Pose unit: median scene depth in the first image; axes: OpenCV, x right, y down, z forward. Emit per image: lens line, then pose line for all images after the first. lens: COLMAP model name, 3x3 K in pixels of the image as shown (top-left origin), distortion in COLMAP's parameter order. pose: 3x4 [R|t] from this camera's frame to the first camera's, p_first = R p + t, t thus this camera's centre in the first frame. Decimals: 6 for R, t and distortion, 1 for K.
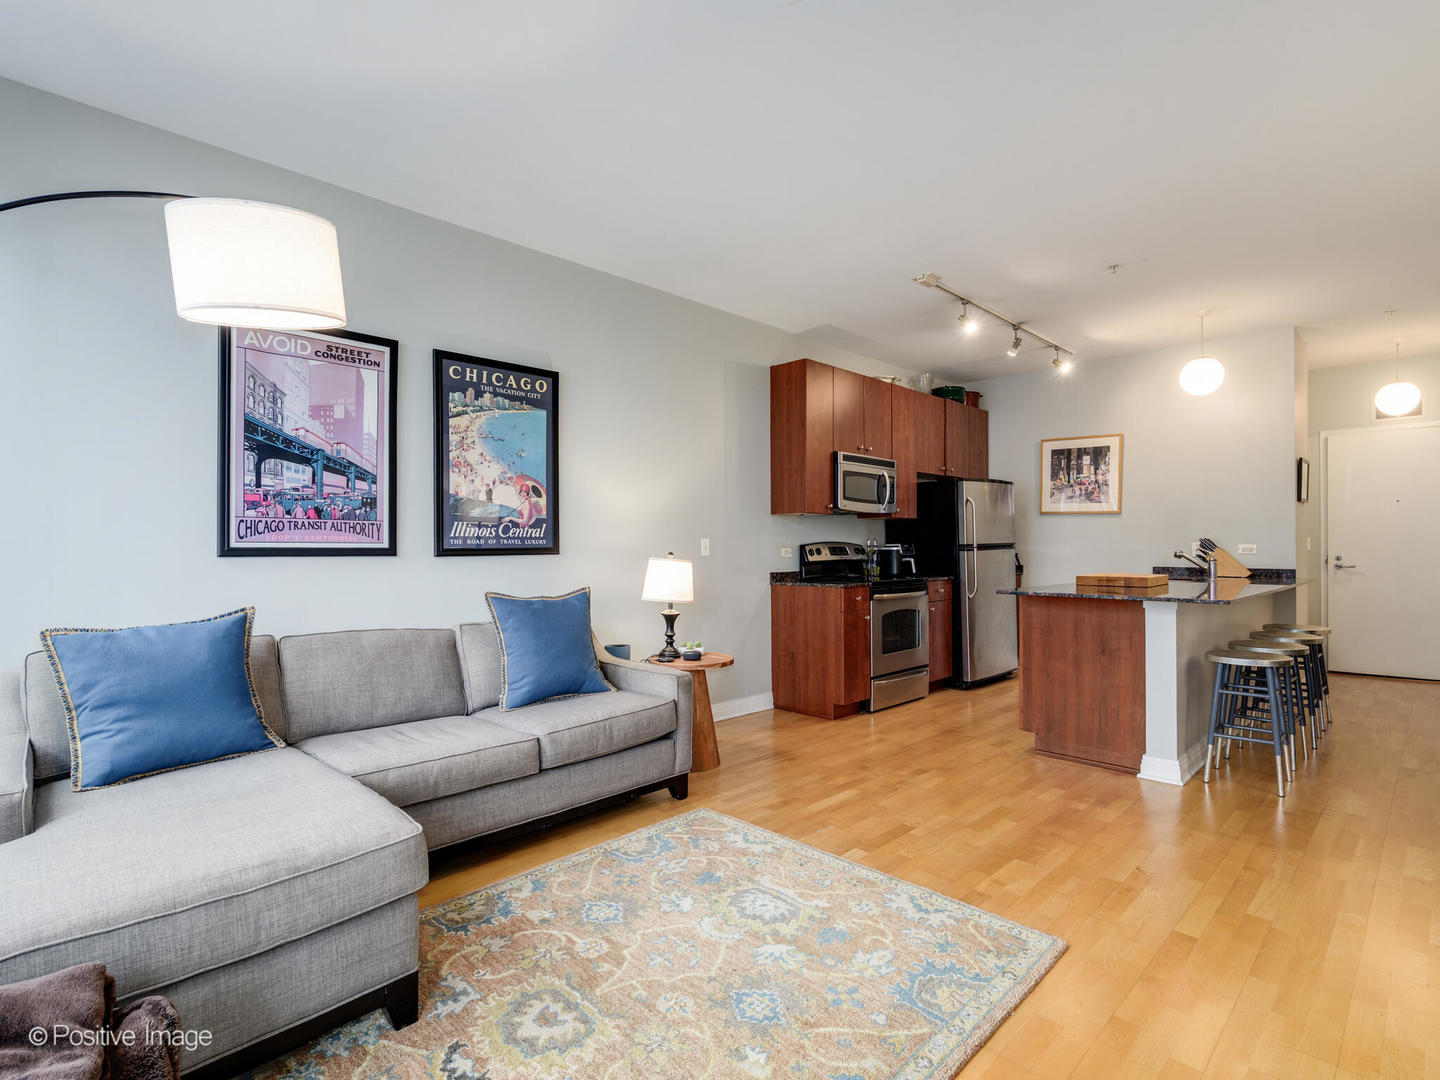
lens RADIAL K [[680.5, 0, 715.5], [0, 680.5, 543.6], [0, 0, 1]] dist [0.000482, 0.000290]
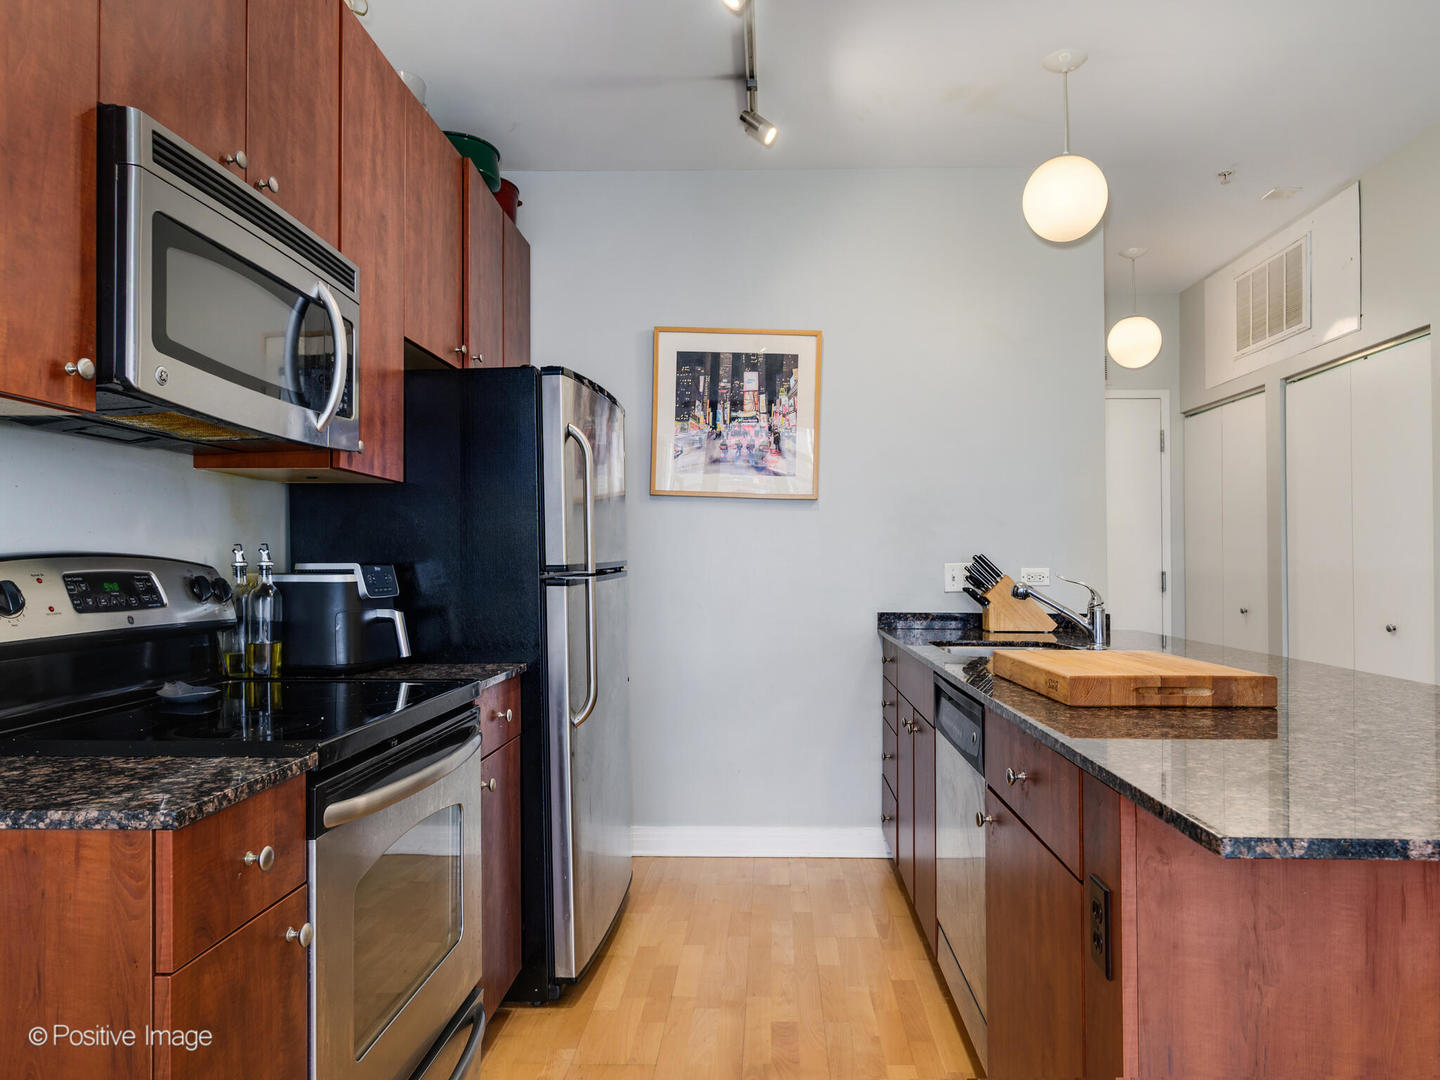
lens RADIAL K [[1007.5, 0, 781.5], [0, 1007.5, 541.7], [0, 0, 1]] dist [0.022273, 0.002036]
pose [[0.705330, 0.019988, 0.708597, 0.096974], [-0.007731, 0.999760, -0.020505, -0.001274], [-0.708837, 0.008985, 0.705315, 0.607626]]
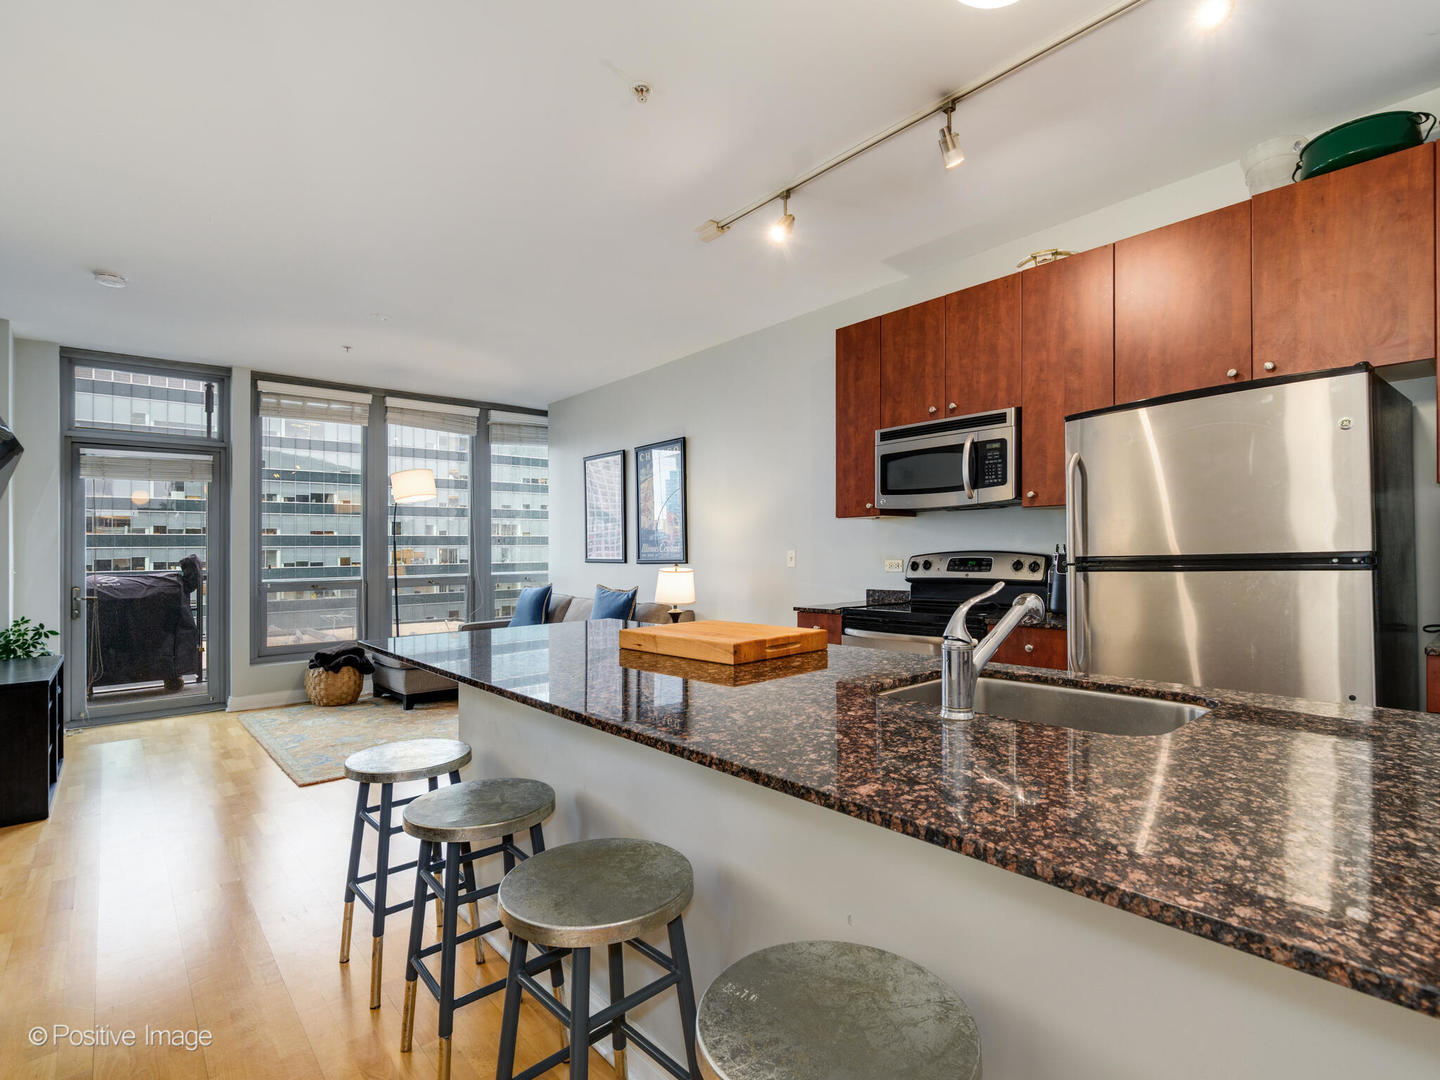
lens RADIAL K [[685.3, 0, 720.4], [0, 685.3, 511.6], [0, 0, 1]] dist [-0.003128, -0.000464]
pose [[-0.019948, -0.051492, -0.998474, 0.862713], [0.022430, 0.998398, -0.051936, -0.012326], [0.999549, -0.023432, -0.018761, 0.790841]]
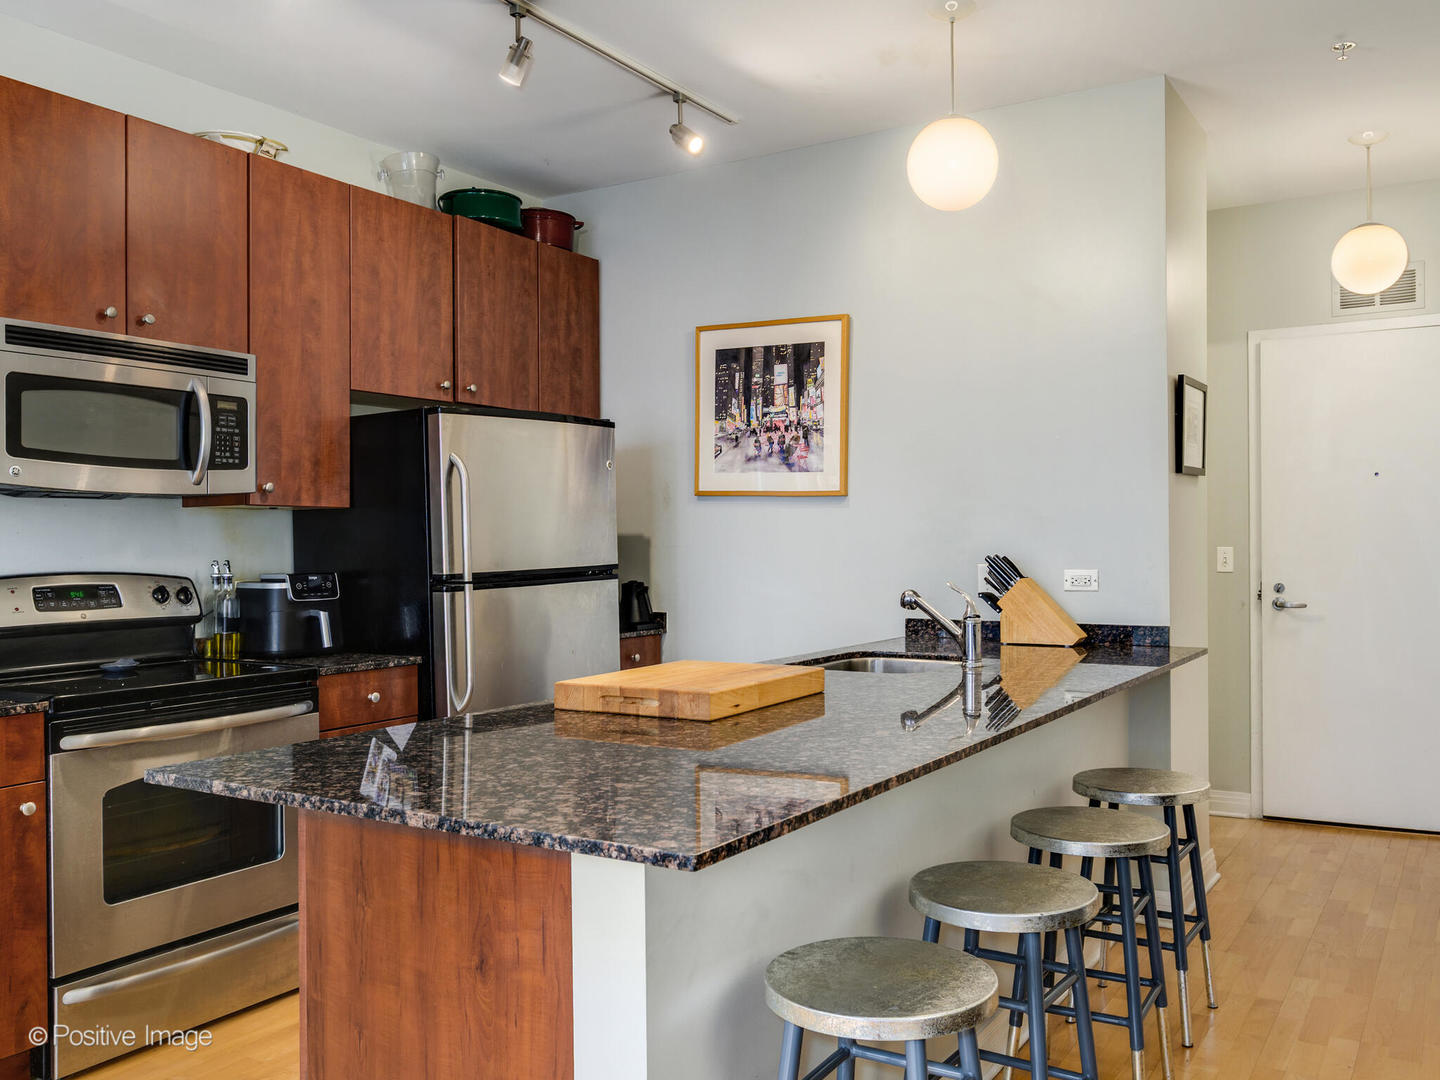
lens RADIAL K [[1225.3, 0, 664.8], [0, 1225.3, 538.9], [0, 0, 1]] dist [-0.001778, 0.007918]
pose [[0.972544, -0.004196, 0.232679, 0.344398], [0.004415, 0.999990, -0.000418, -0.019806], [-0.232675, 0.001434, 0.972553, 0.298501]]
